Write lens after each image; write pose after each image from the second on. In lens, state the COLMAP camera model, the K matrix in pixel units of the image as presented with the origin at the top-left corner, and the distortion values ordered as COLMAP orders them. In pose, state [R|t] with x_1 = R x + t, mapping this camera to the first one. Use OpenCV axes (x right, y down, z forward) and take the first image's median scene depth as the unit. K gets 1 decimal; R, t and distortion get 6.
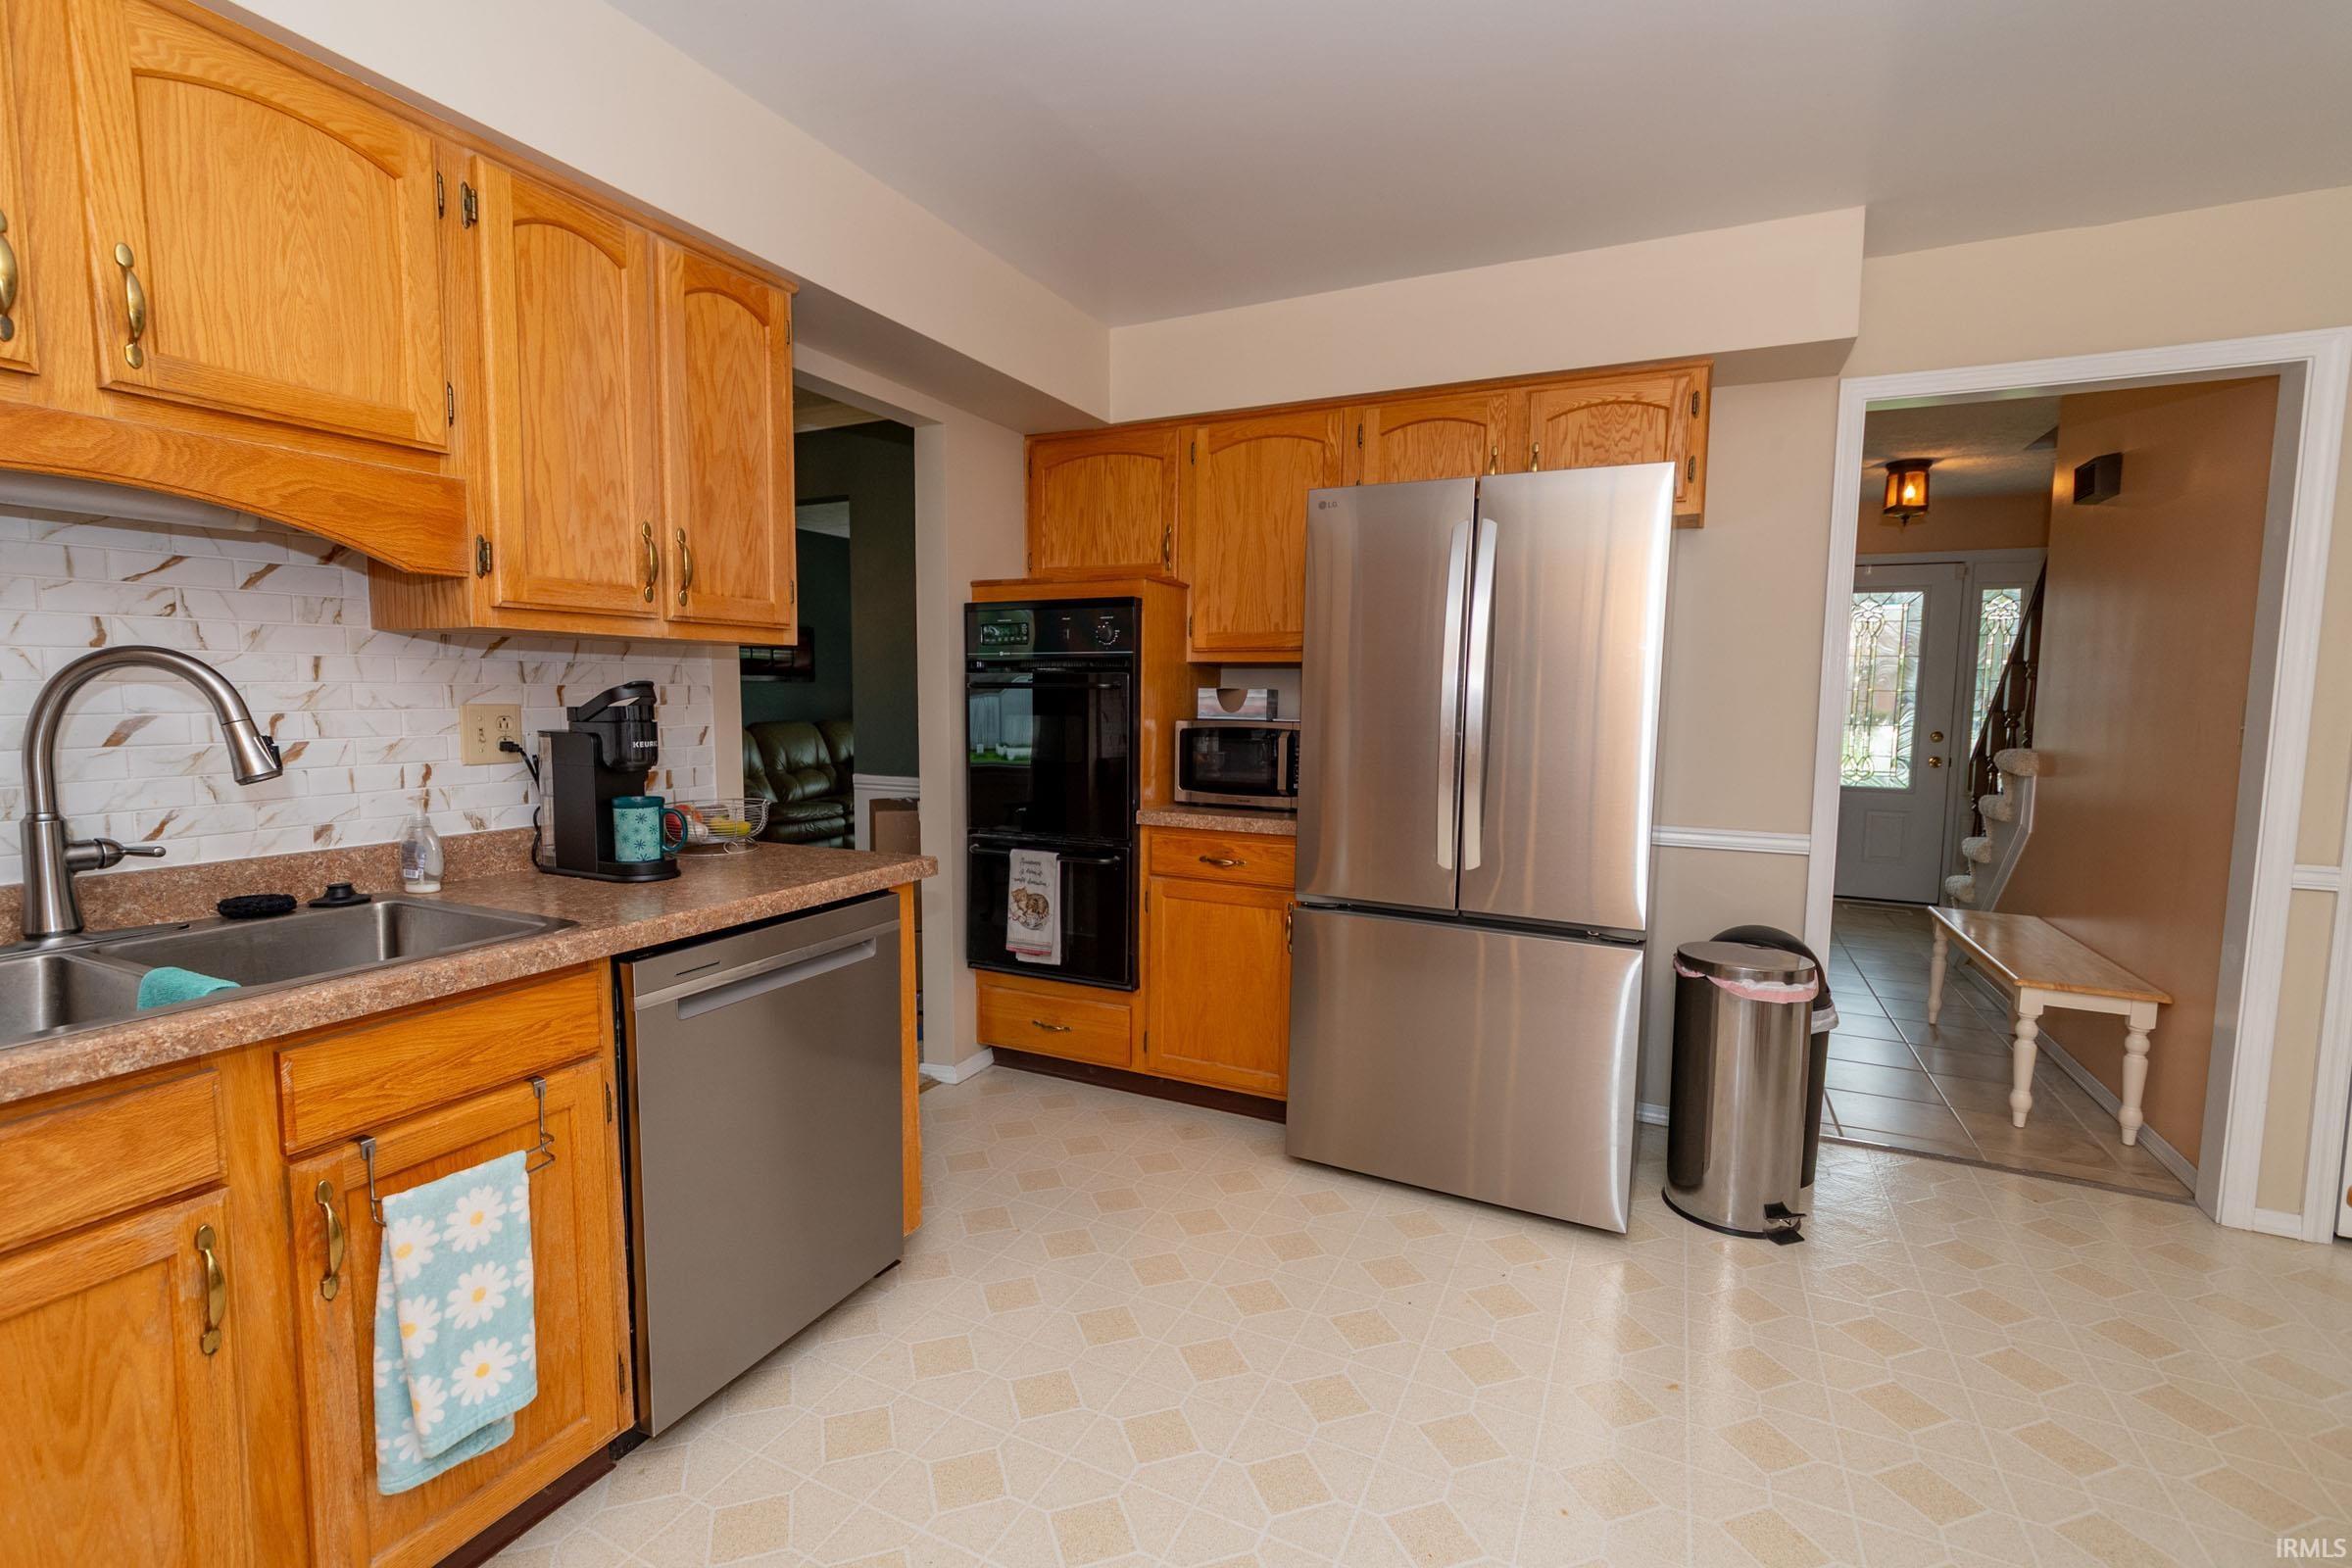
lens RADIAL K [[1032.5, 0, 1173.5], [0, 1032.5, 788.2], [0, 0, 1]] dist [-0.007600, -0.001397]
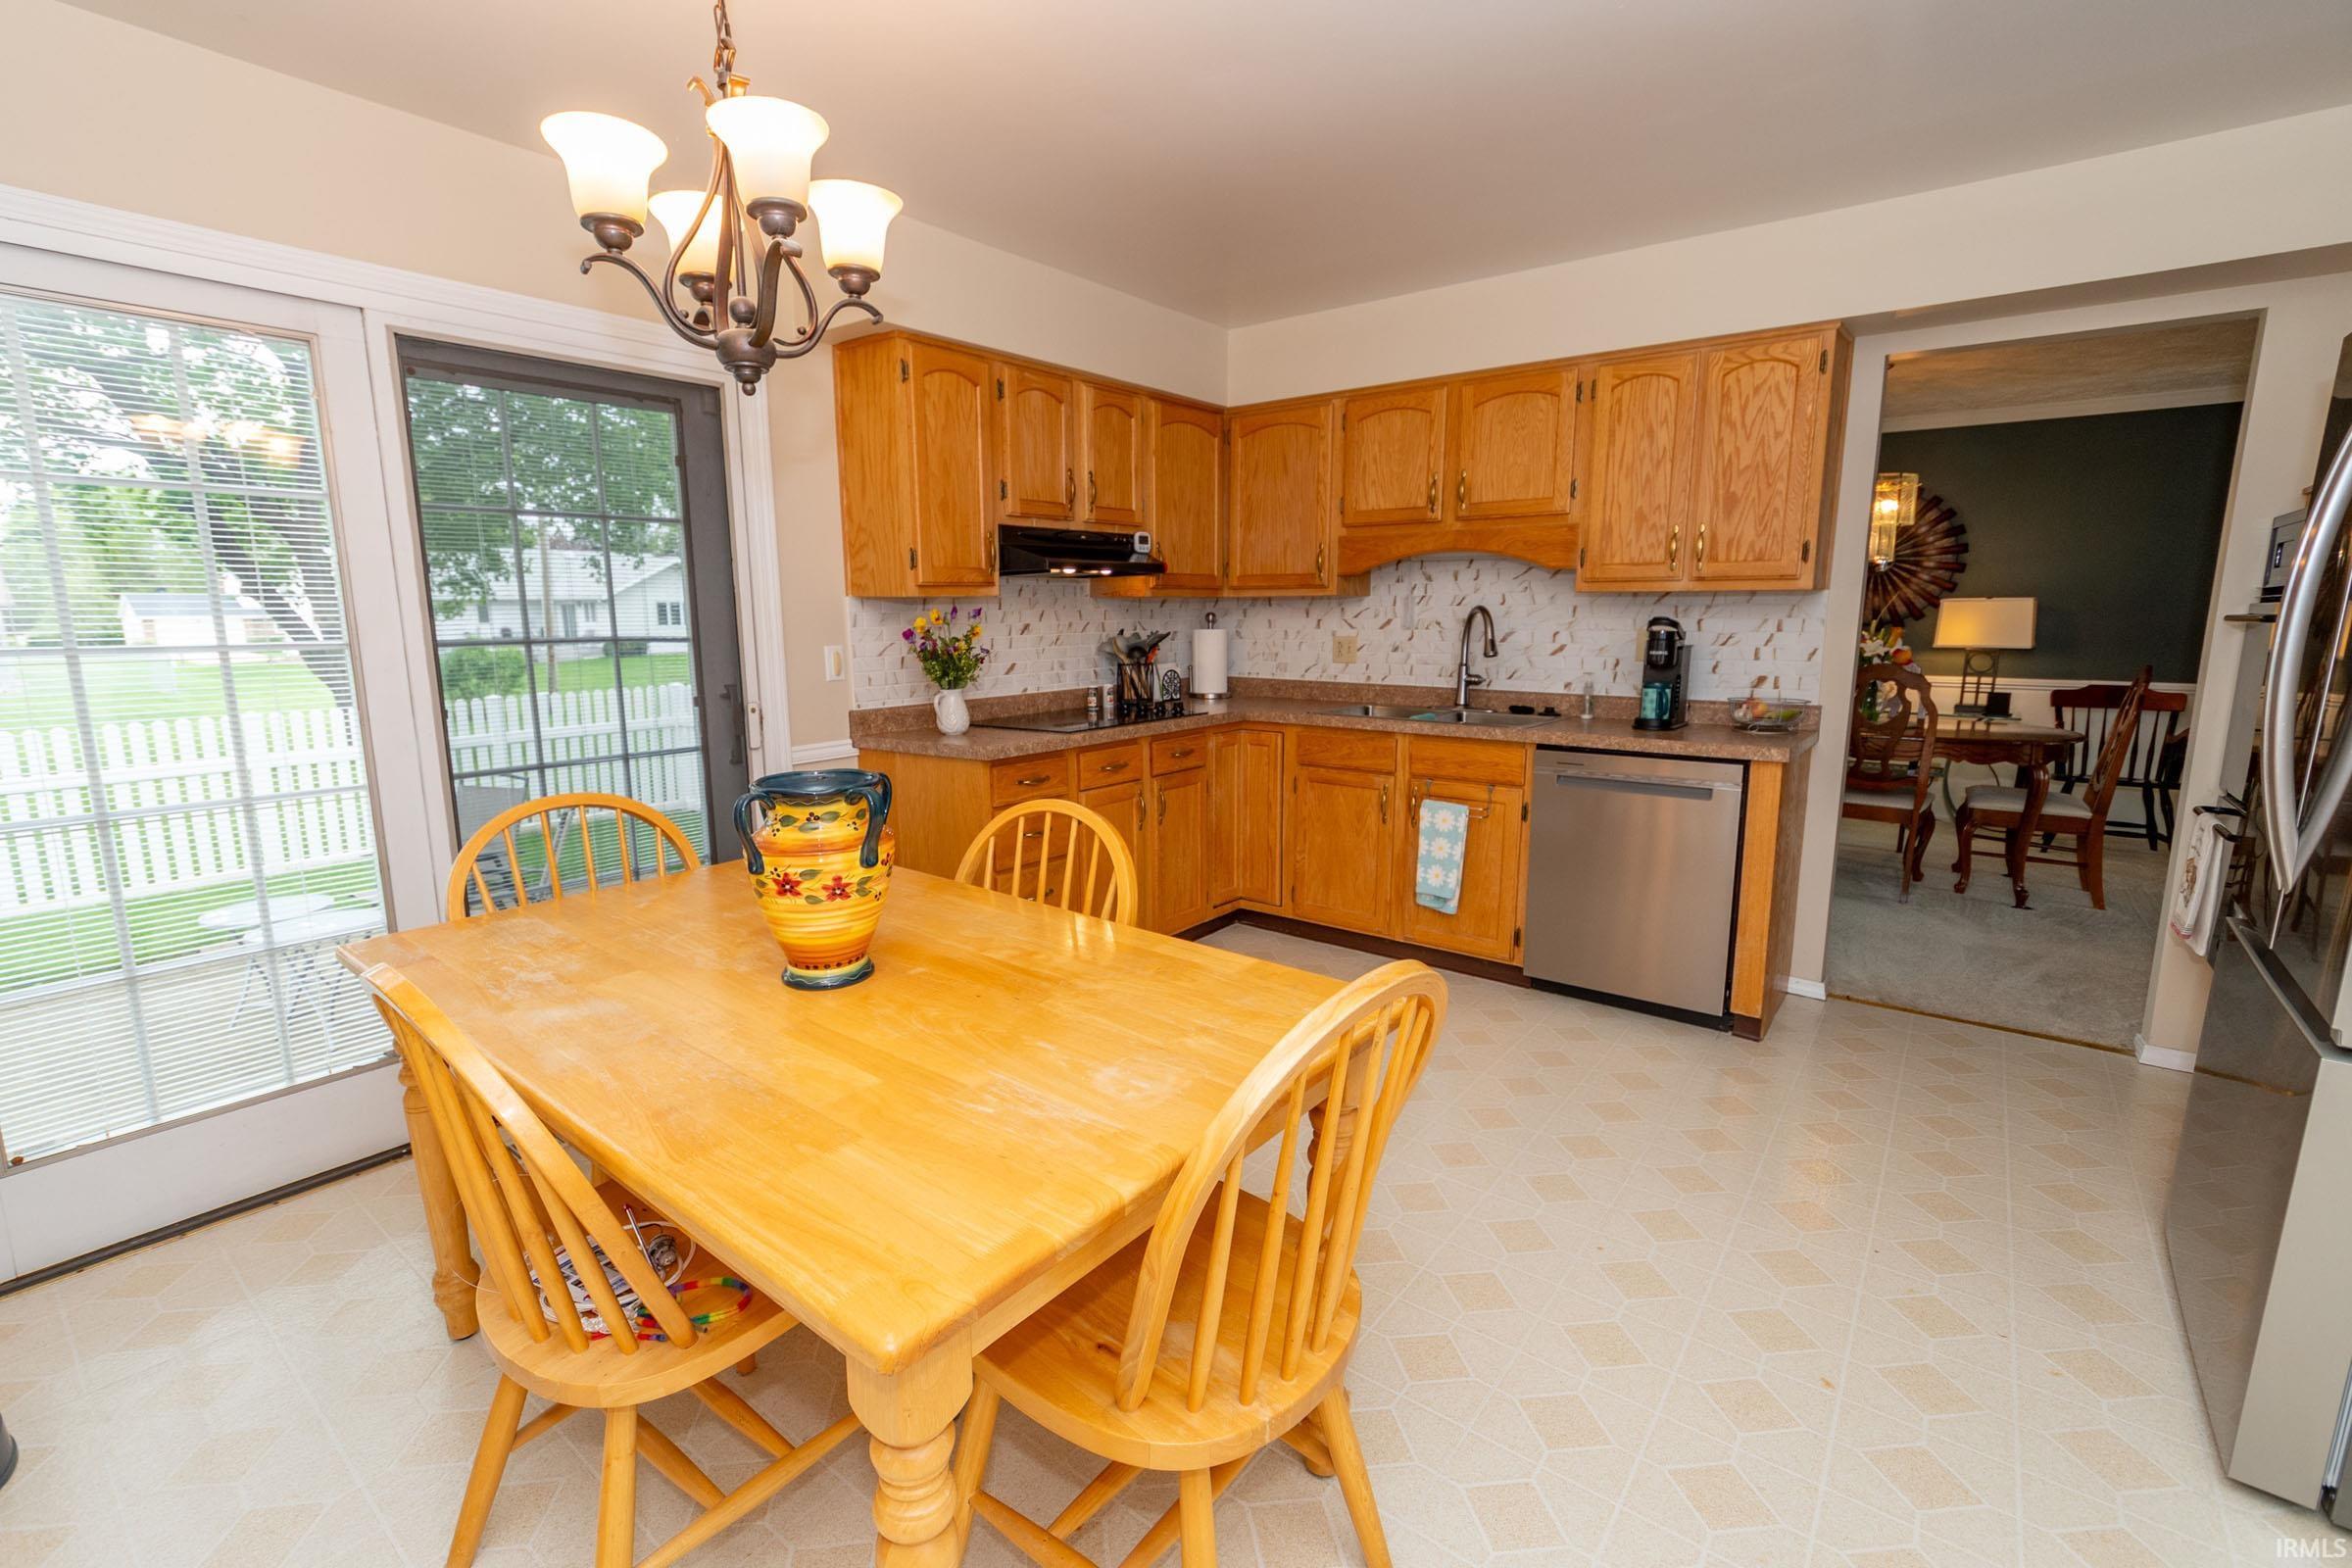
lens RADIAL K [[1032.5, 0, 1173.0], [0, 1032.5, 788.1], [0, 0, 1]] dist [-0.007600, -0.001397]
pose [[-0.207369, 0.155511, -0.965823, 1.504717], [-0.092473, 0.979747, 0.177607, -0.055355], [0.973882, 0.126143, -0.188789, 0.593270]]
